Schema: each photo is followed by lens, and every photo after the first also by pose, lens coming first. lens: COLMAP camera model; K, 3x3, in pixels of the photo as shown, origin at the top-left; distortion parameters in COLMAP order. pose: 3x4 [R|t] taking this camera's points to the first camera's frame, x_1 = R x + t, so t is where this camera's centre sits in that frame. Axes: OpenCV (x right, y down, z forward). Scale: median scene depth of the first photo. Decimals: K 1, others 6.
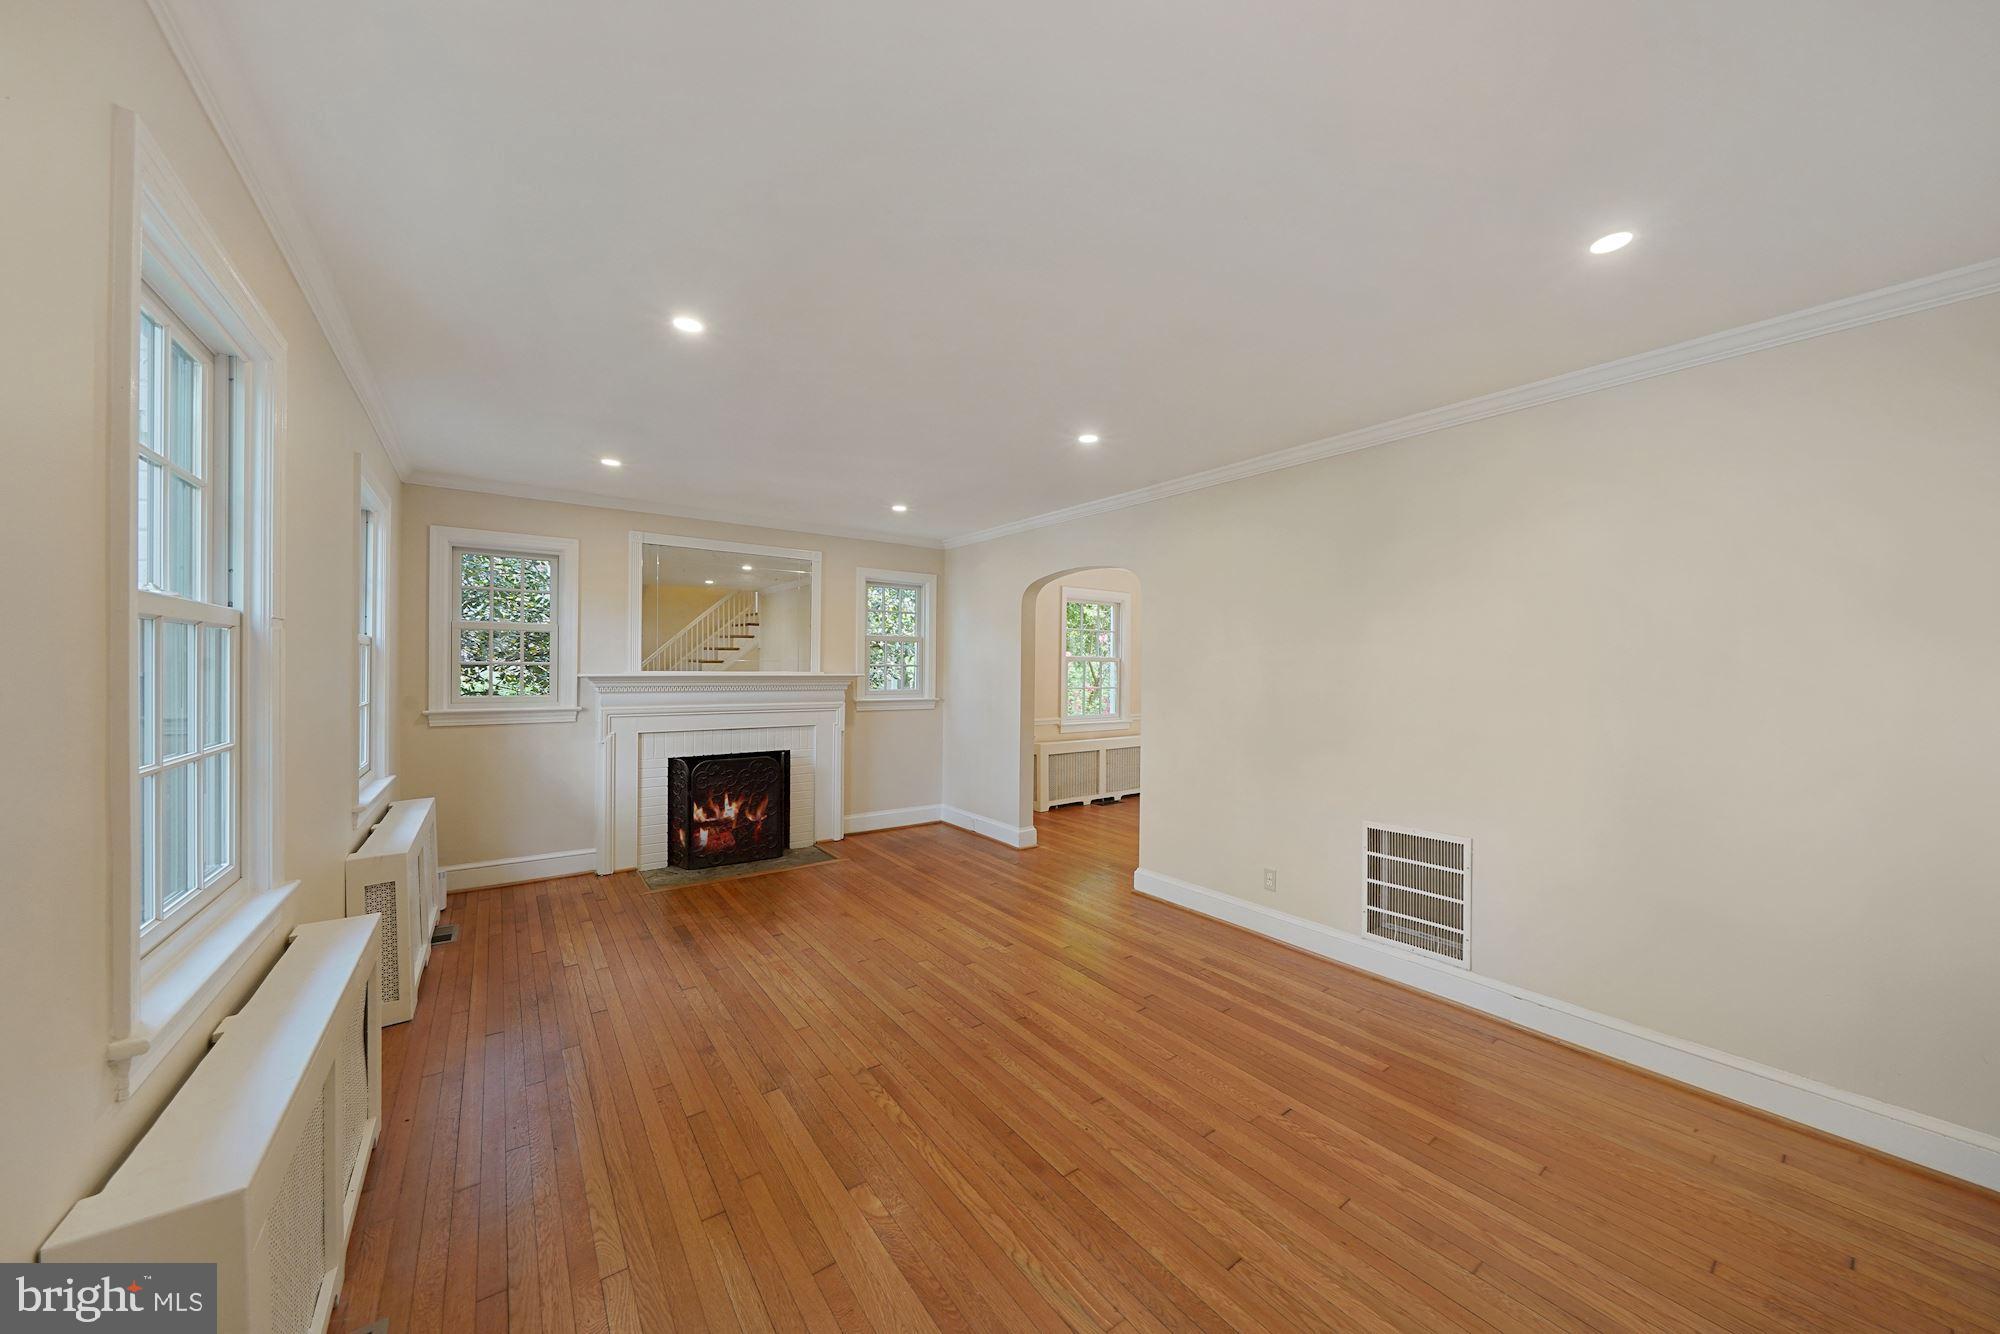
lens RADIAL K [[702.5, 0, 1000.0], [0, 702.5, 667.0], [0, 0, 1]] dist [-0.000819, -0.000071]
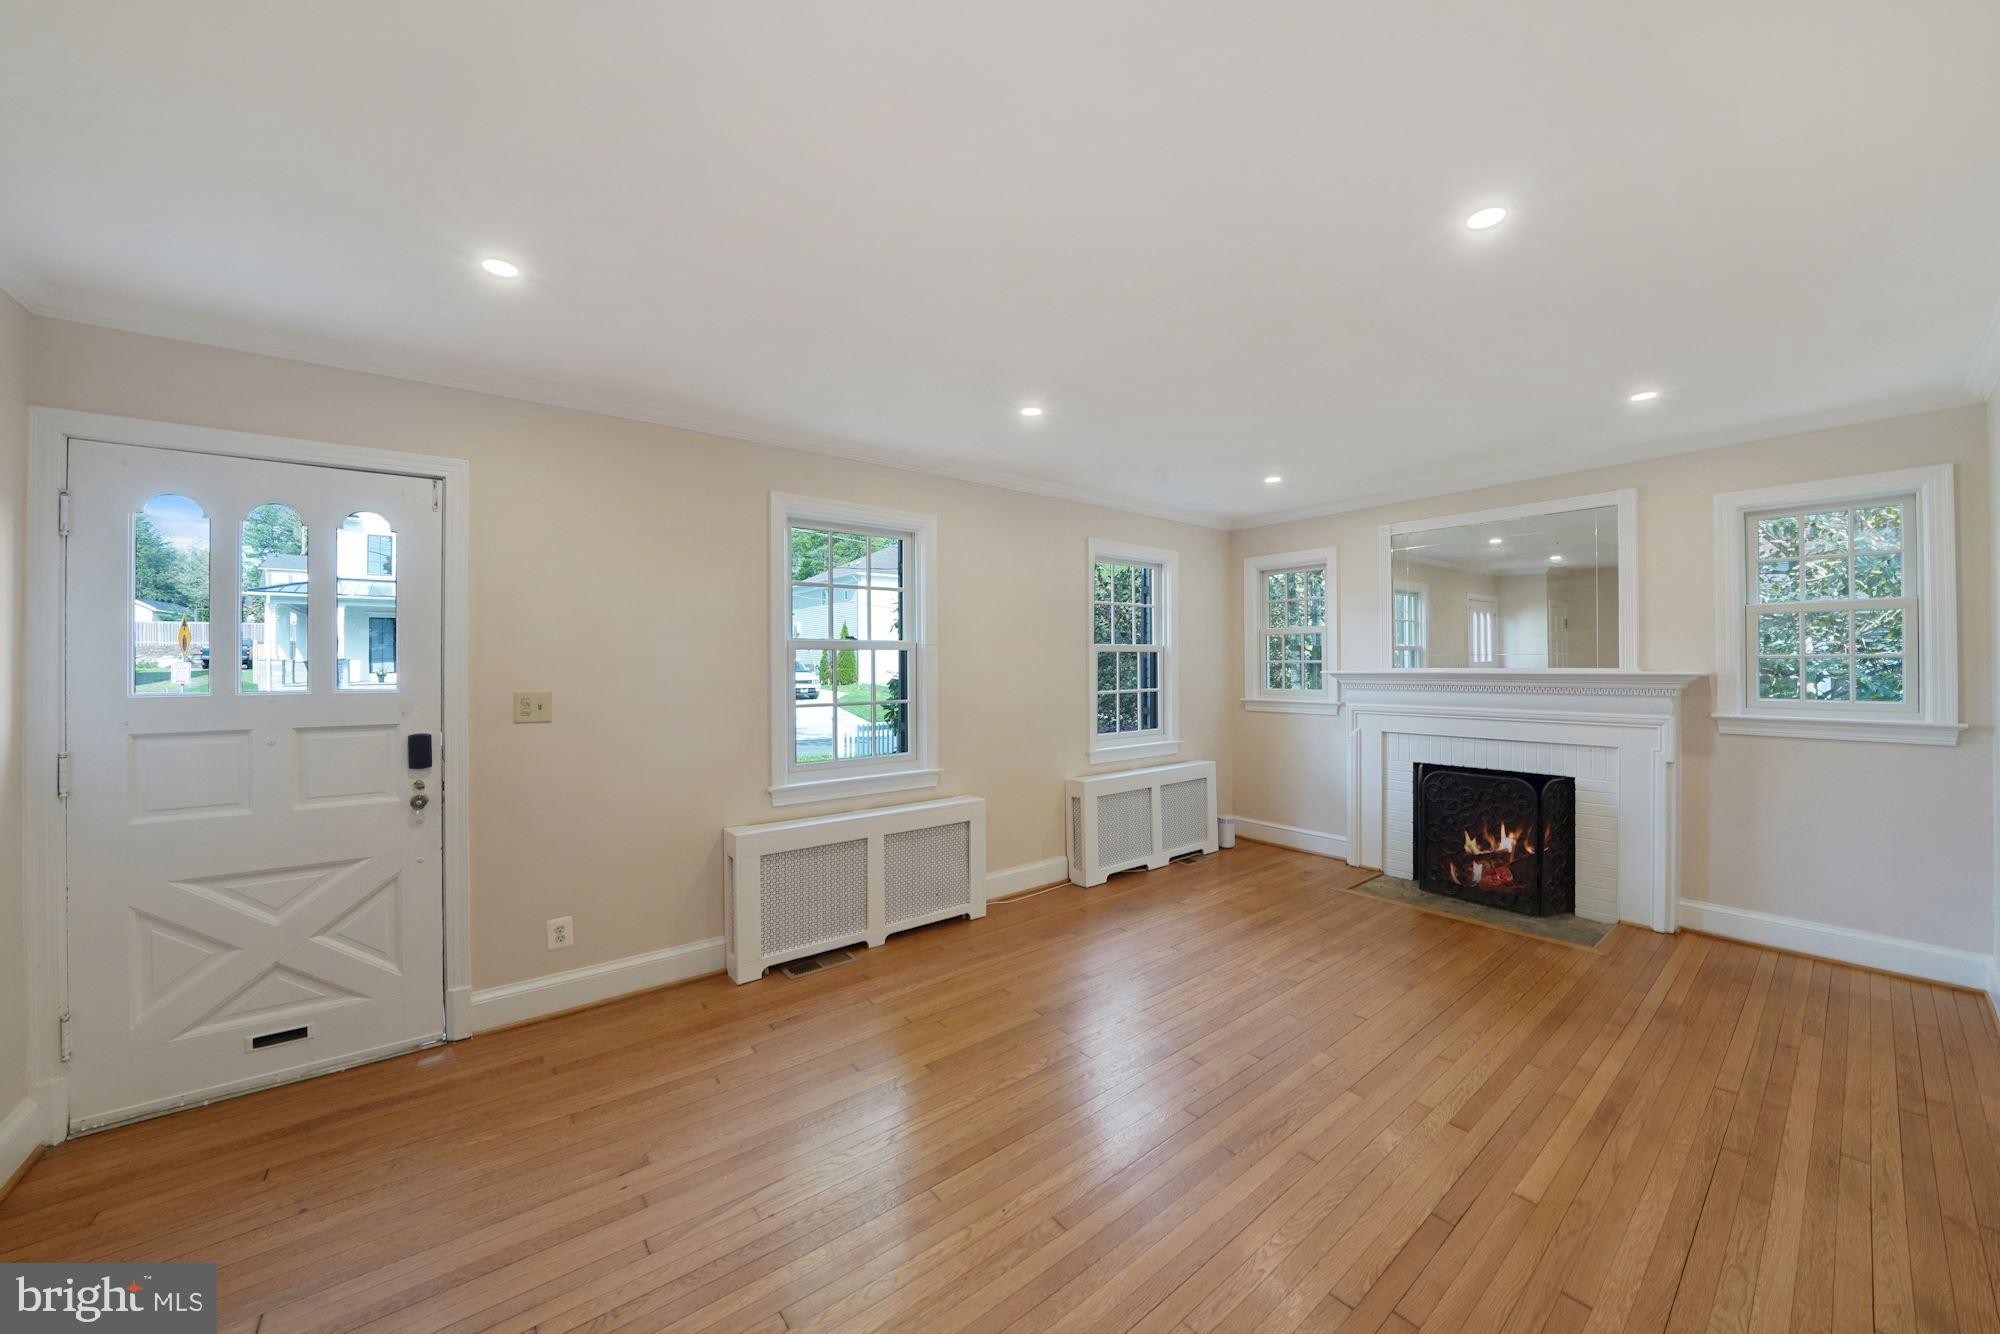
lens RADIAL K [[702.1, 0, 1000.0], [0, 702.1, 667.0], [0, 0, 1]] dist [-0.018214, 0.000119]
pose [[0.033471, -0.005456, -0.999425, 0.440525], [0.007495, 0.999958, -0.005208, 0.005448], [0.999412, -0.007316, 0.033511, 0.446979]]
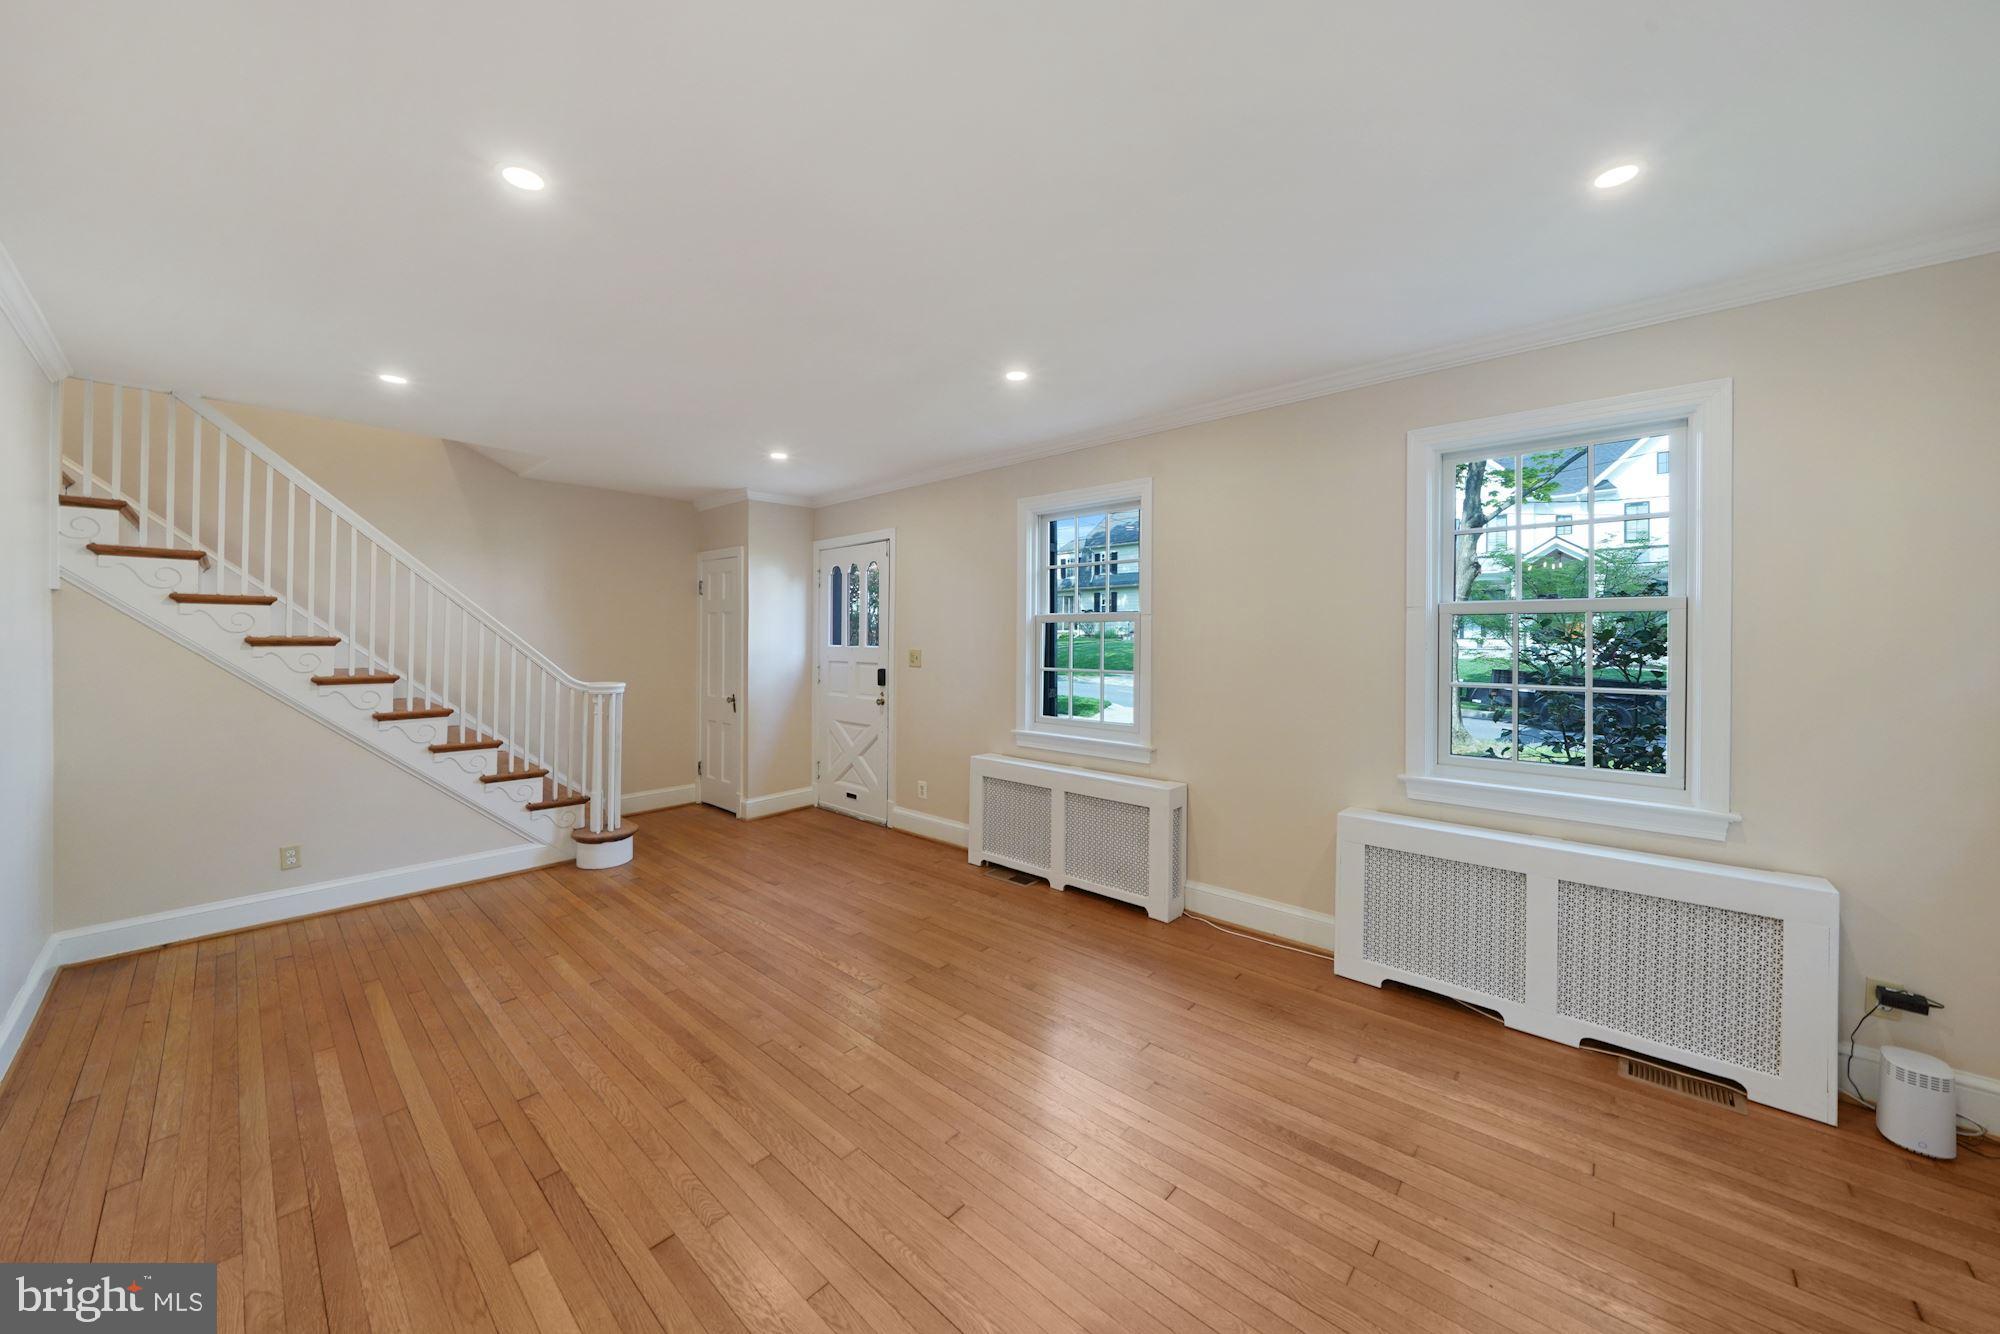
lens RADIAL K [[680.9, 0, 1006.3], [0, 680.9, 632.9], [0, 0, 1]] dist [-0.000534, -0.000091]
pose [[-0.975913, -0.005598, -0.218087, -0.080686], [-0.003923, 0.999959, -0.008116, 0.003398], [0.218123, -0.007065, -0.975896, 1.113661]]
